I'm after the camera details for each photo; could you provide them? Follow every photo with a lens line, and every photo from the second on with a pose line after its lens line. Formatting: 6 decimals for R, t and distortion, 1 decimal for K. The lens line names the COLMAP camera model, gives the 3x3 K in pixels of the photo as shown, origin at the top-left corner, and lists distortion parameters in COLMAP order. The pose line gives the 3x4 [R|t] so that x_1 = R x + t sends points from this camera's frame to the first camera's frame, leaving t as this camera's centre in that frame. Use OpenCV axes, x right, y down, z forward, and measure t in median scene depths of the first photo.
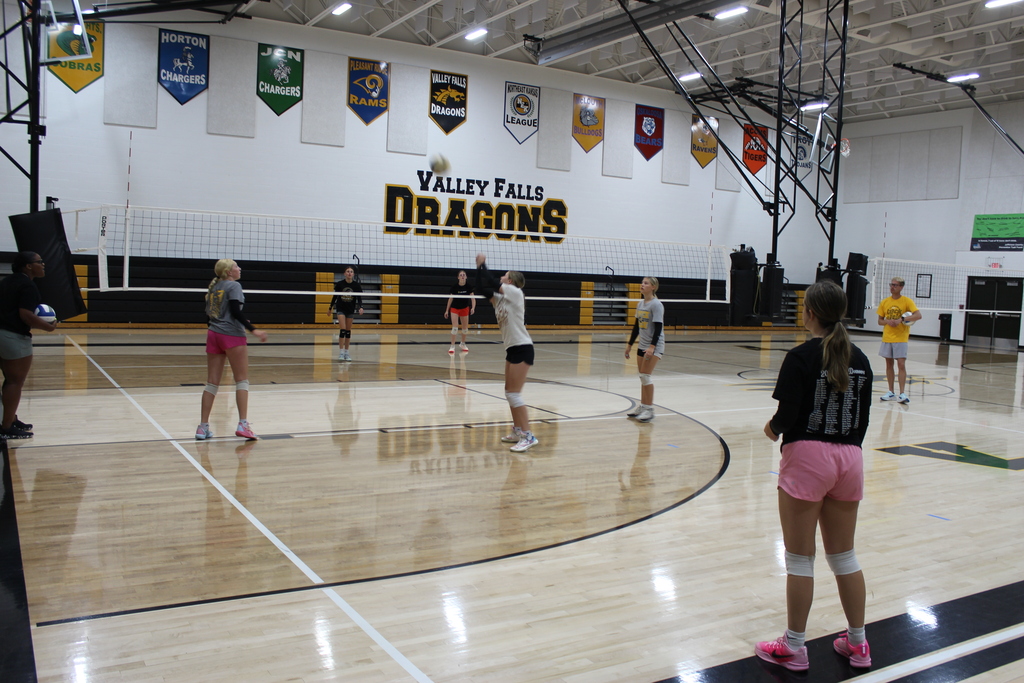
lens RADIAL K [[929.9, 0, 512.0], [0, 929.9, 341.5], [0, 0, 1]] dist [-0.132301, 0.138642]
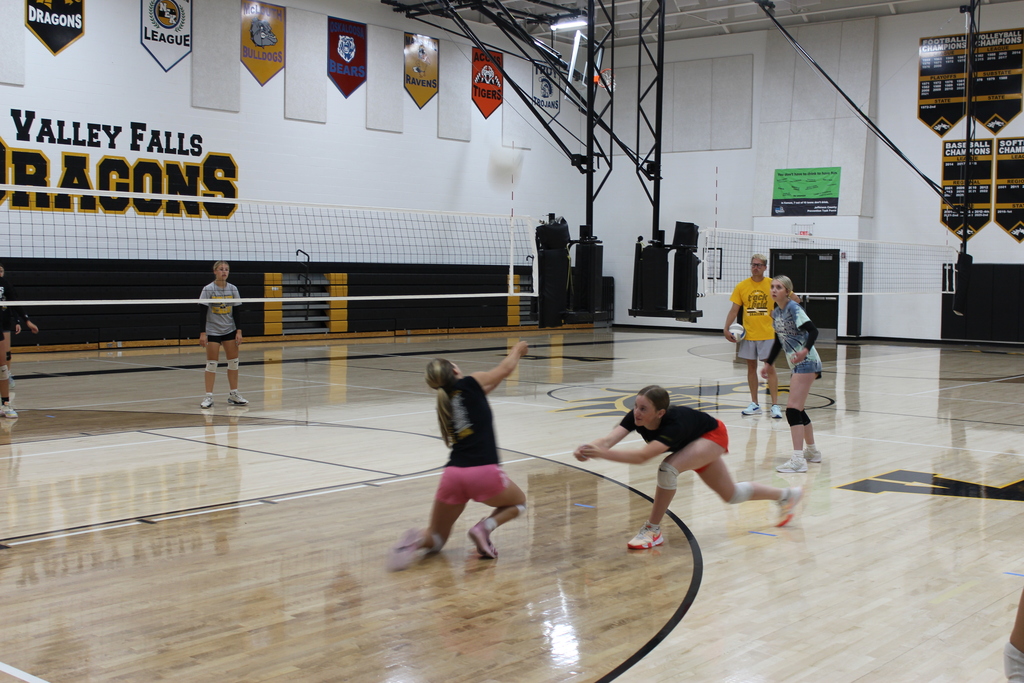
lens RADIAL K [[1293.7, 0, 512.0], [0, 1293.7, 341.5], [0, 0, 1]] dist [-0.054328, 0.107362]
pose [[0.946336, -0.046652, 0.319799, -0.064702], [0.049383, 0.998780, -0.000430, -0.004360], [-0.319389, 0.016200, 0.947485, 0.035076]]
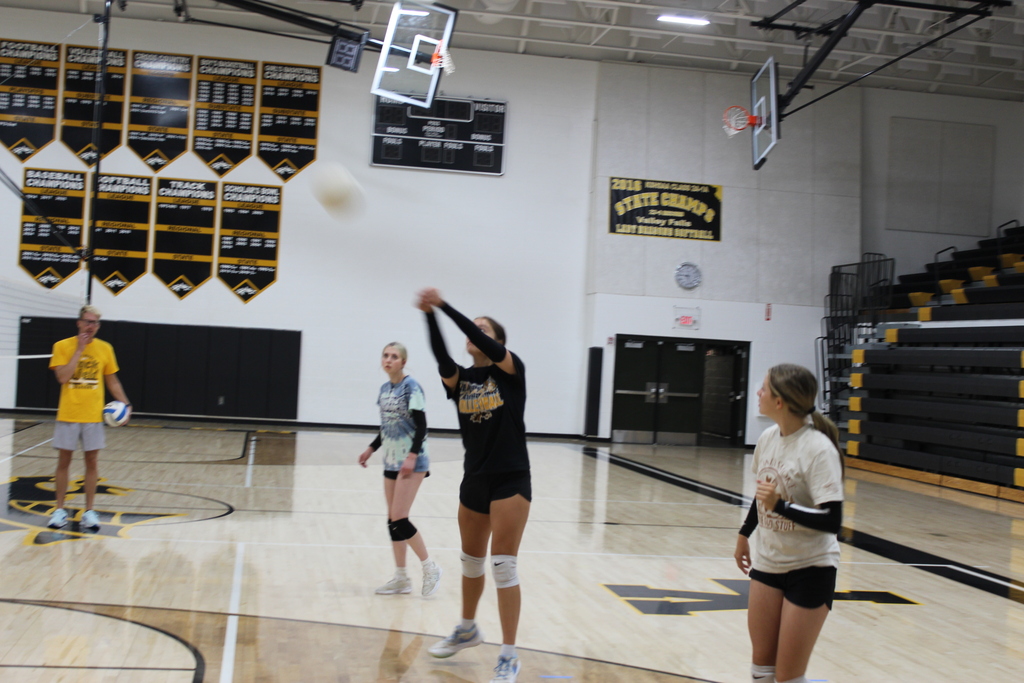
lens RADIAL K [[1481.3, 0, 512.0], [0, 1481.3, 341.5], [0, 0, 1]] dist [-0.020303, -0.023946]
pose [[0.365709, -0.013635, 0.930629, -0.511136], [0.030585, 0.999529, 0.002626, -0.078425], [-0.930227, 0.027503, 0.365954, 0.760168]]
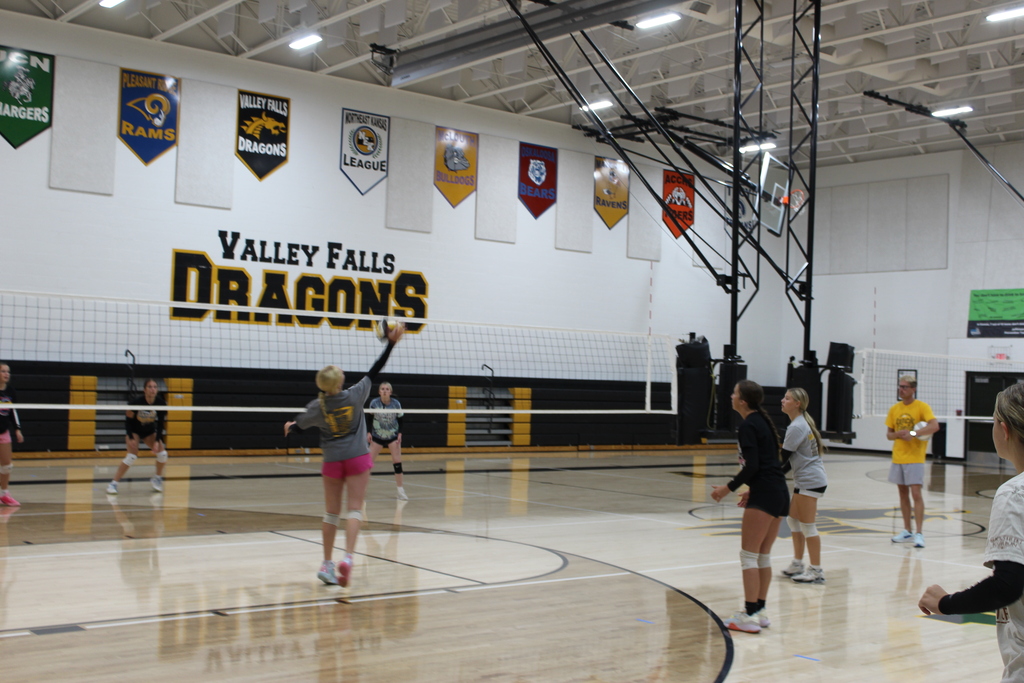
lens RADIAL K [[1284.6, 0, 512.0], [0, 1284.6, 341.5], [0, 0, 1]] dist [-0.061334, 0.092234]
pose [[0.989316, -0.004670, 0.145712, -0.023136], [0.018963, 0.995118, -0.096857, -0.001963], [-0.144548, 0.098585, 0.984574, 0.015243]]
